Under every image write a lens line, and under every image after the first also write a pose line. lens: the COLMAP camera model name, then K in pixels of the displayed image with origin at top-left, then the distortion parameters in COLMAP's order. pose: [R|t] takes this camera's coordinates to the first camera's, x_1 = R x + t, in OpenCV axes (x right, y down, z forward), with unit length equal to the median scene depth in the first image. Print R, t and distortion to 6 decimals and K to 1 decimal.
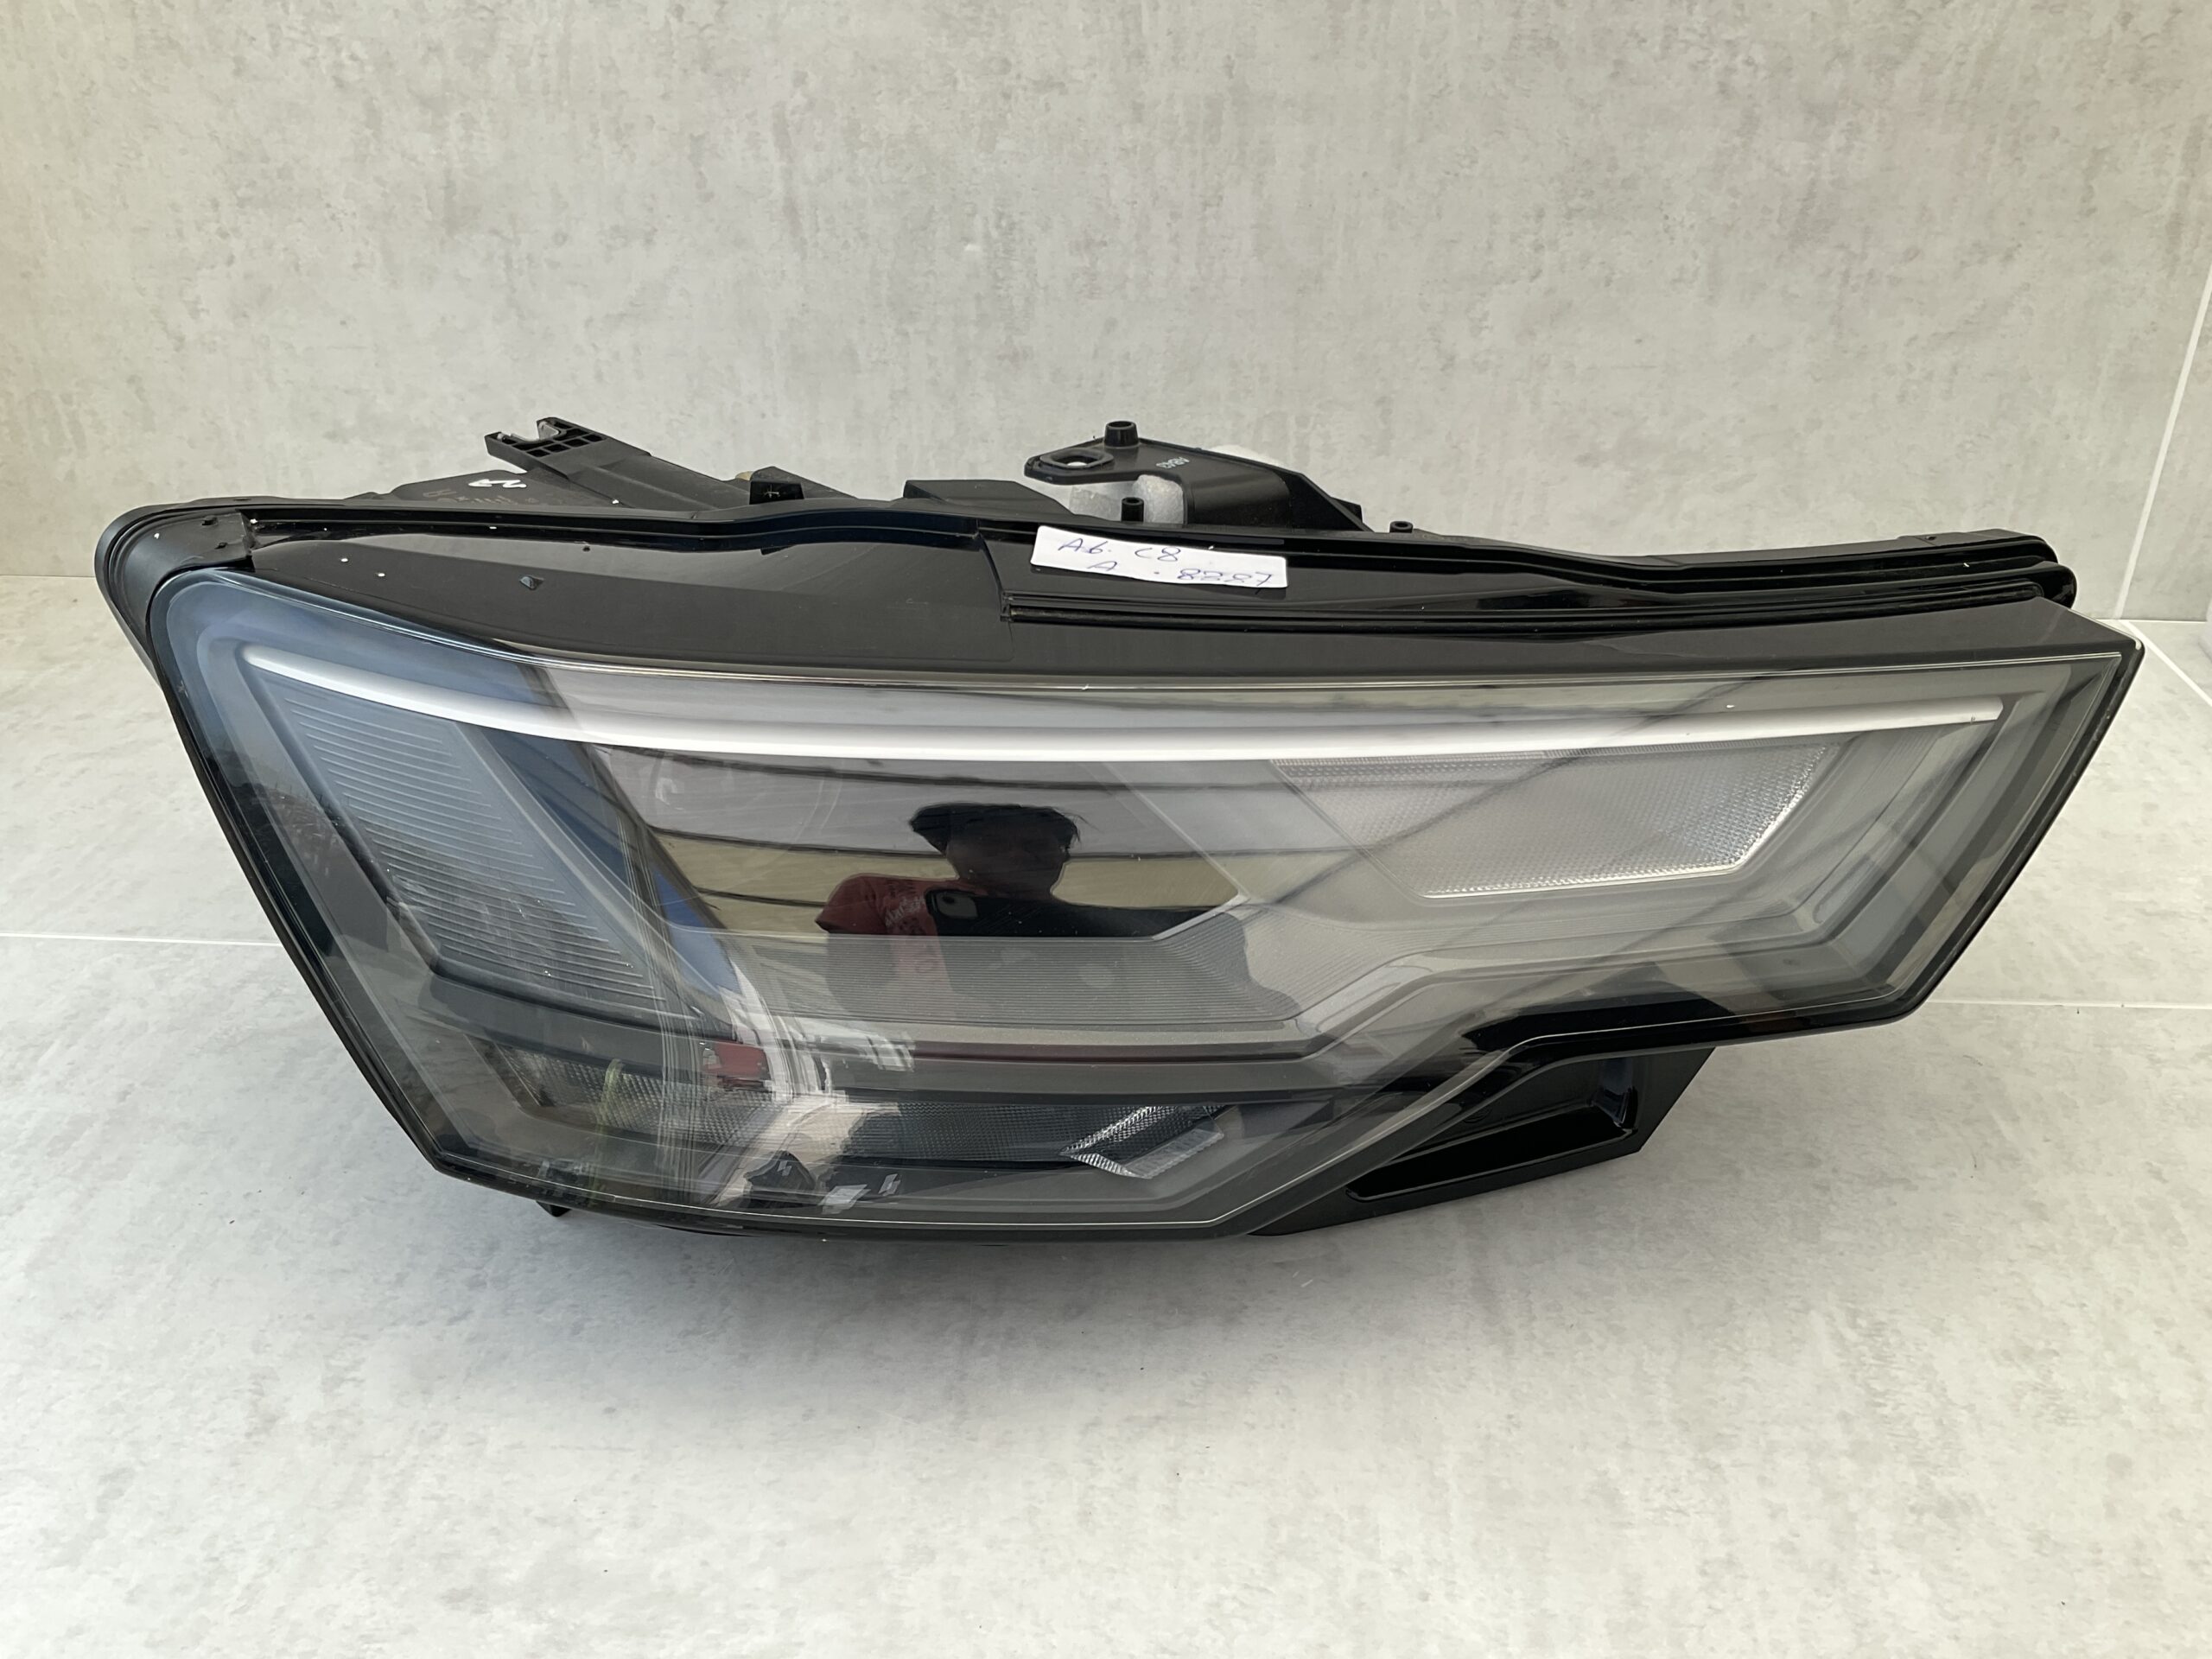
lens RADIAL K [[1866.3, 0, 1106.0], [0, 1866.3, 829.5], [0, 0, 1]] dist [0.041942, -0.105347]
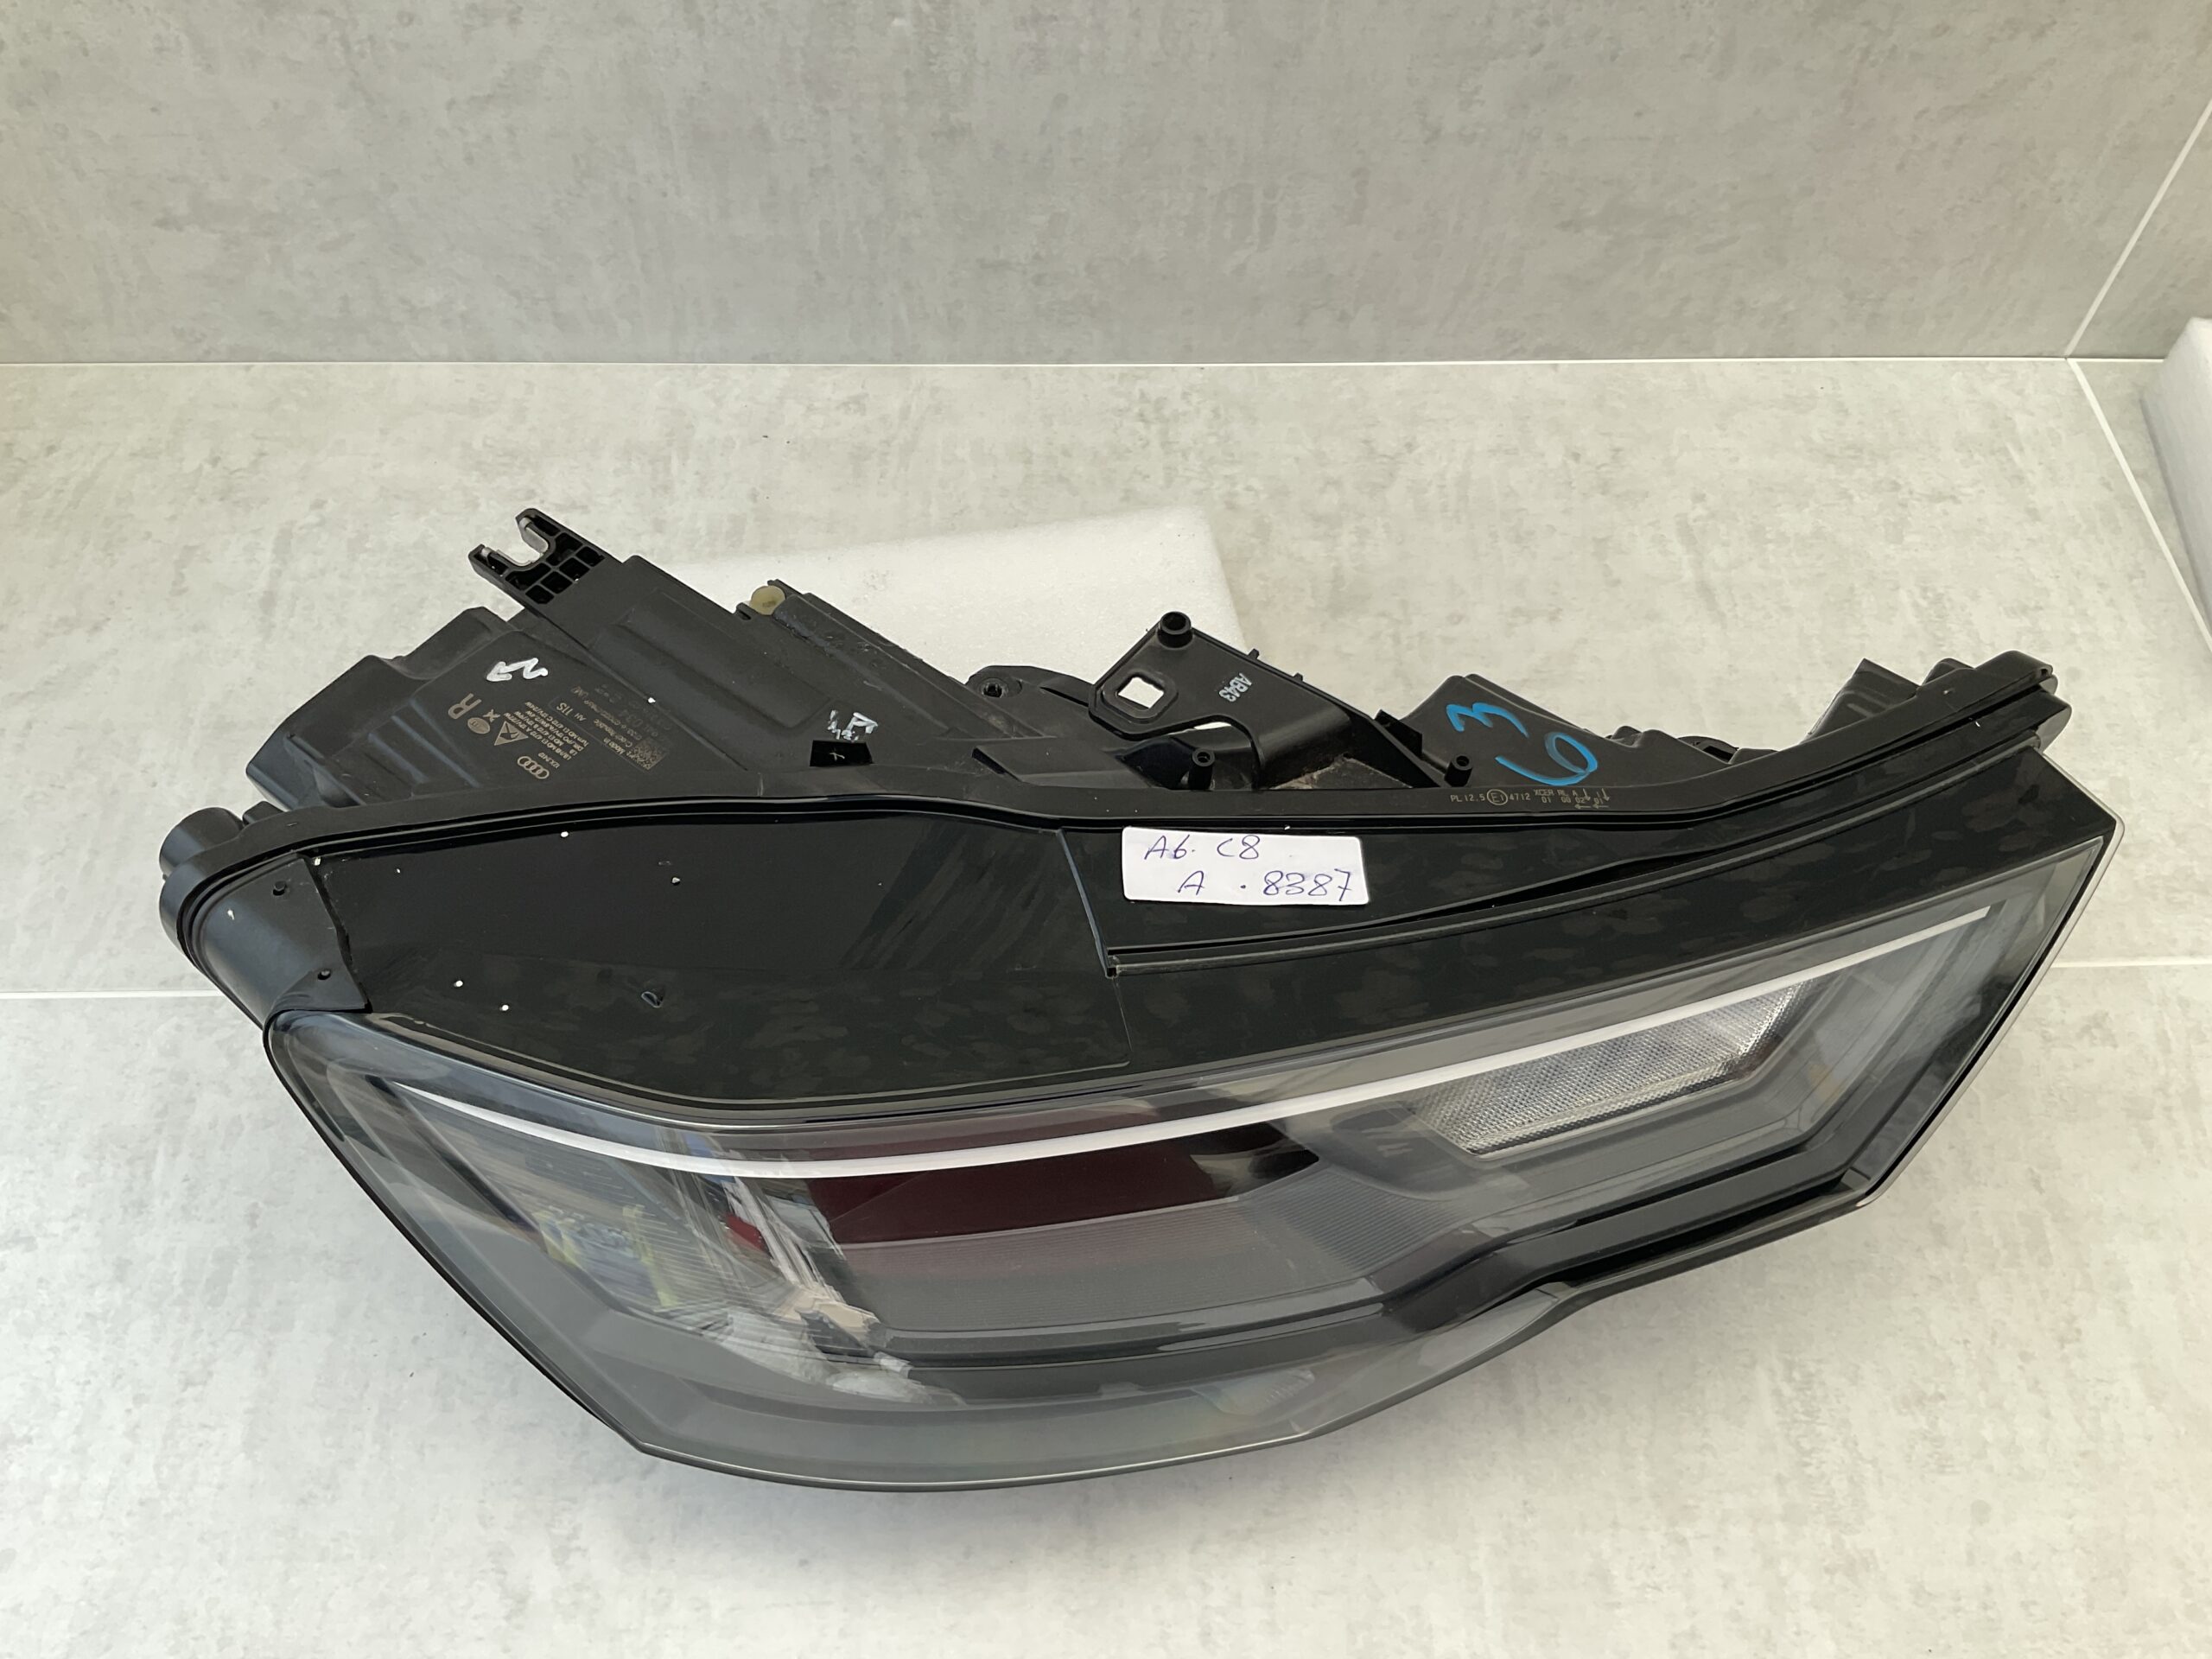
lens RADIAL K [[1873.3, 0, 1114.7], [0, 1873.3, 857.1], [0, 0, 1]] dist [-0.014091, -0.013294]
pose [[0.993579, -0.069884, 0.088972, -0.080688], [0.022704, 0.893581, 0.448327, -0.369250], [-0.110835, -0.443429, 0.889431, 0.058764]]
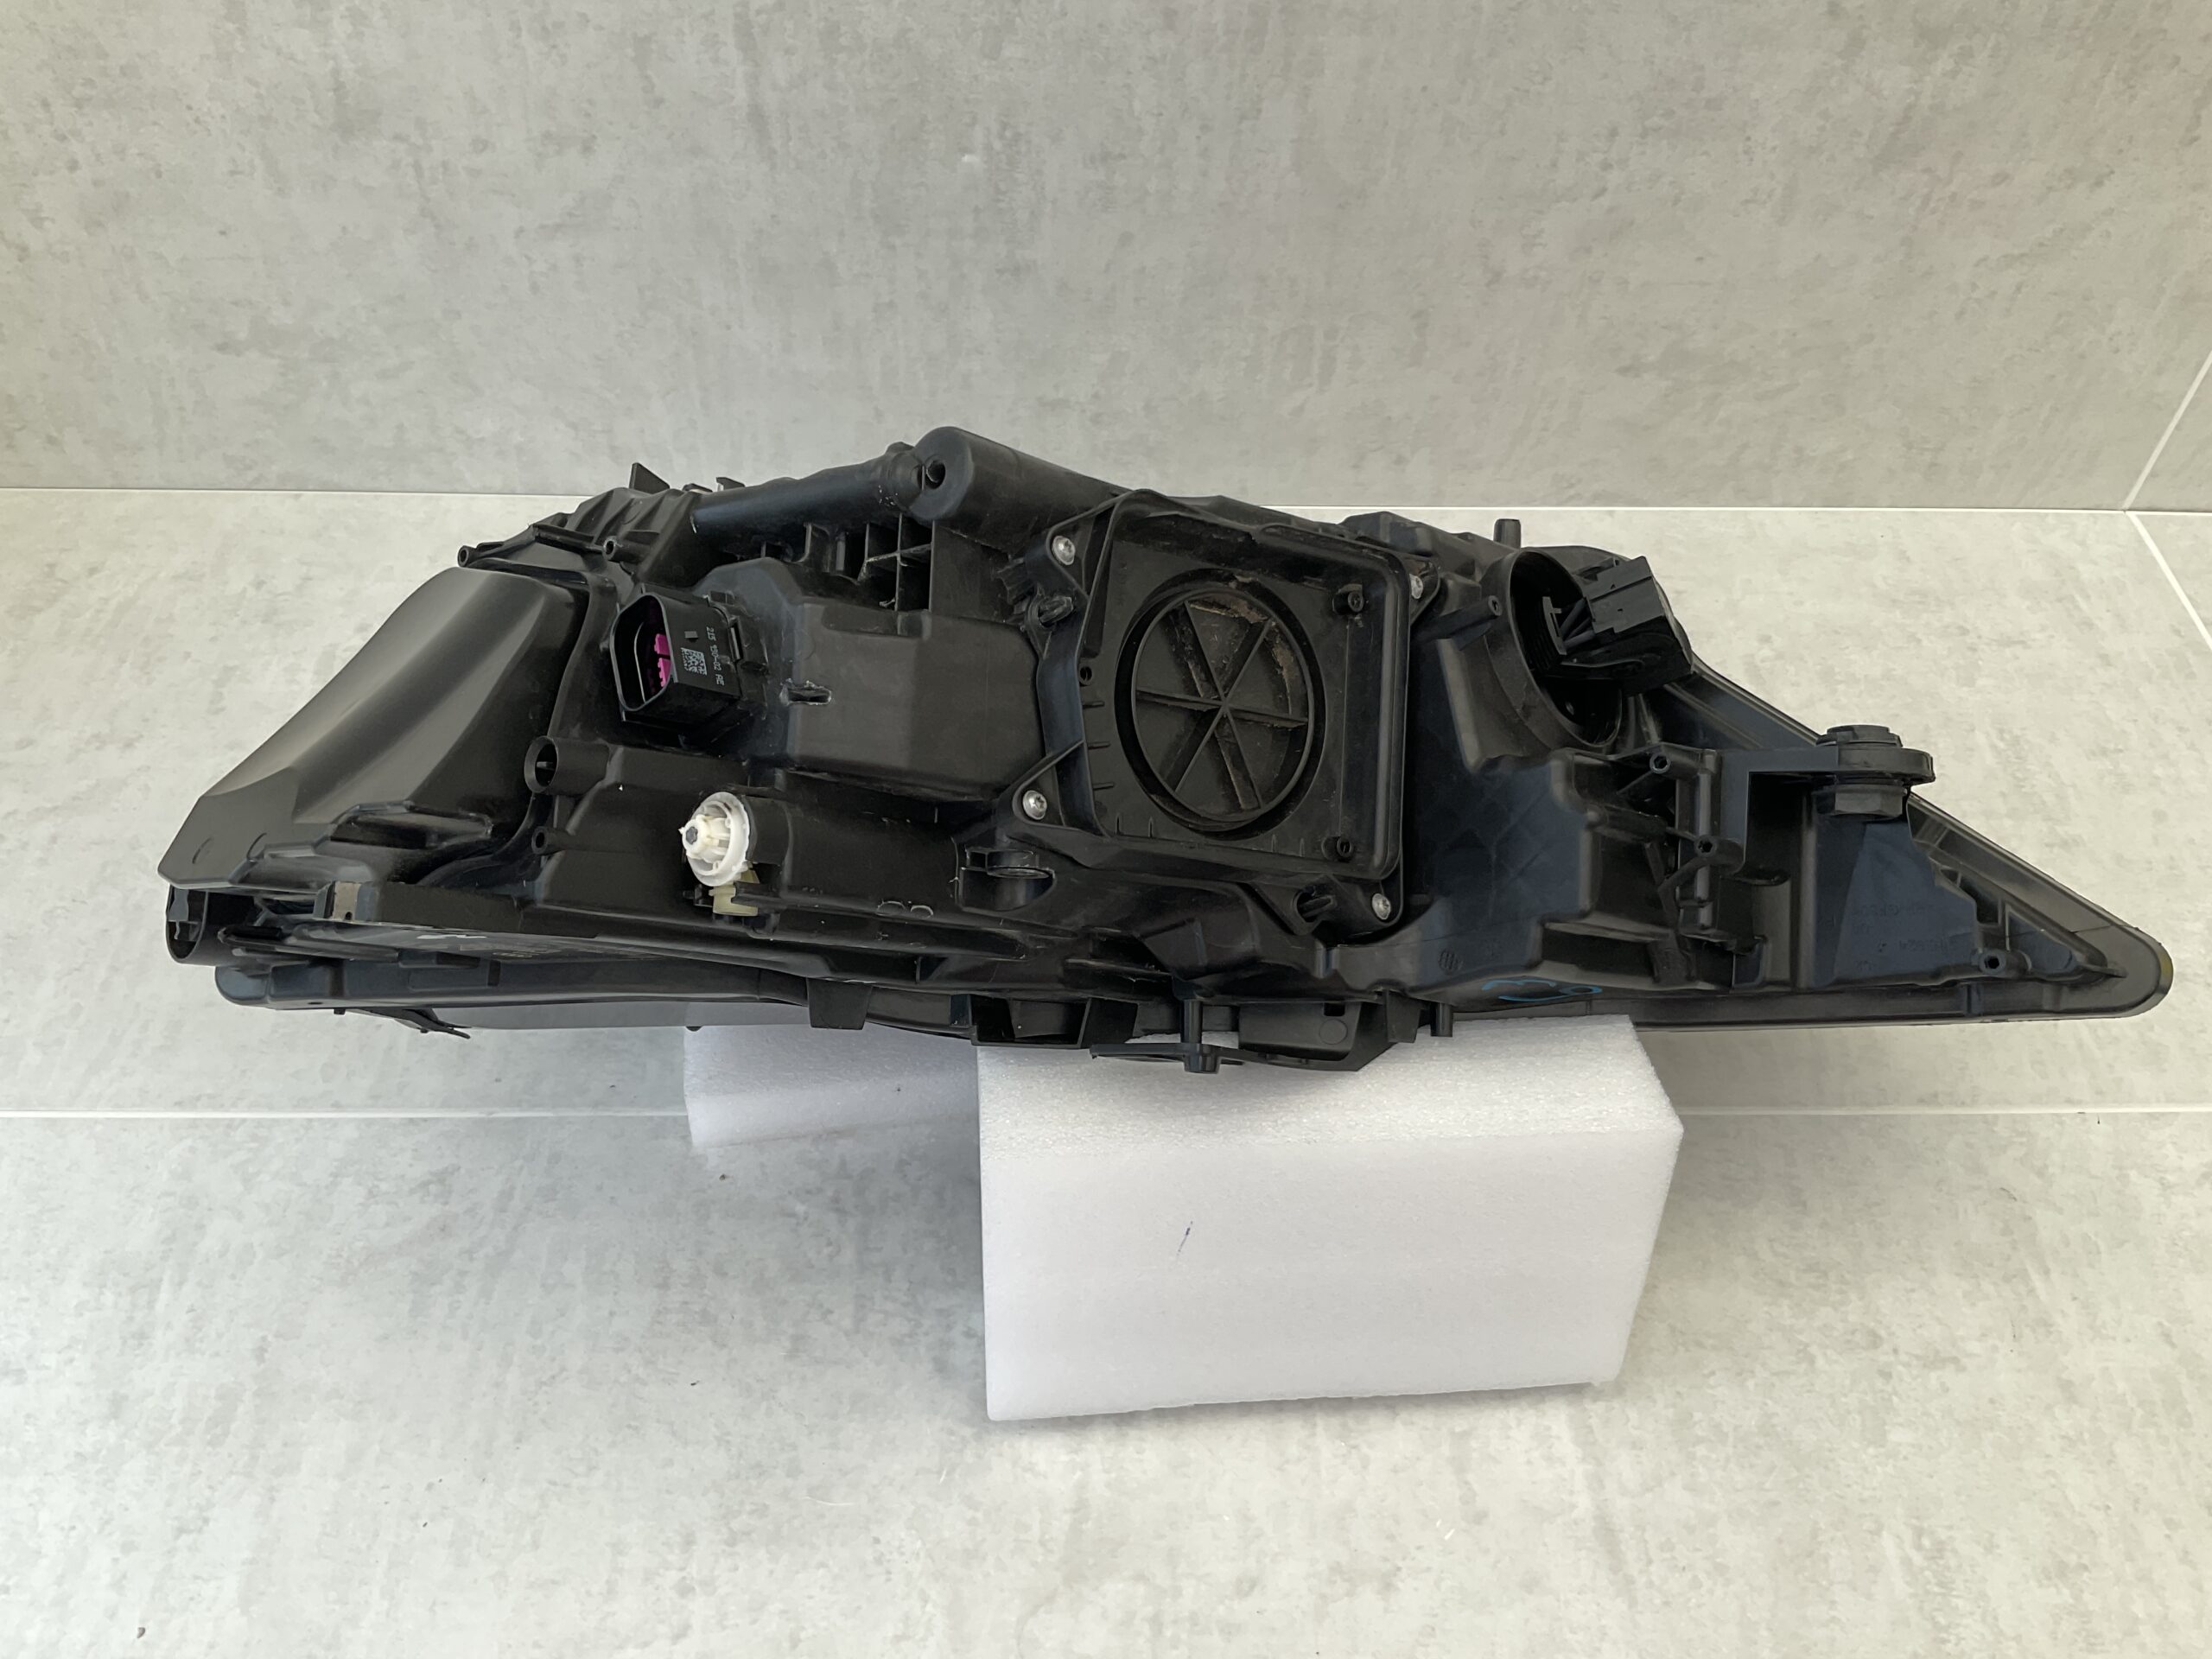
lens RADIAL K [[1873.3, 0, 1112.9], [0, 1873.3, 850.3], [0, 0, 1]] dist [0.006525, -0.038565]
pose [[0.994195, -0.047889, 0.096350, -0.110526], [0.011998, 0.939246, 0.343034, -0.323137], [-0.106923, -0.339886, 0.934369, 0.075228]]
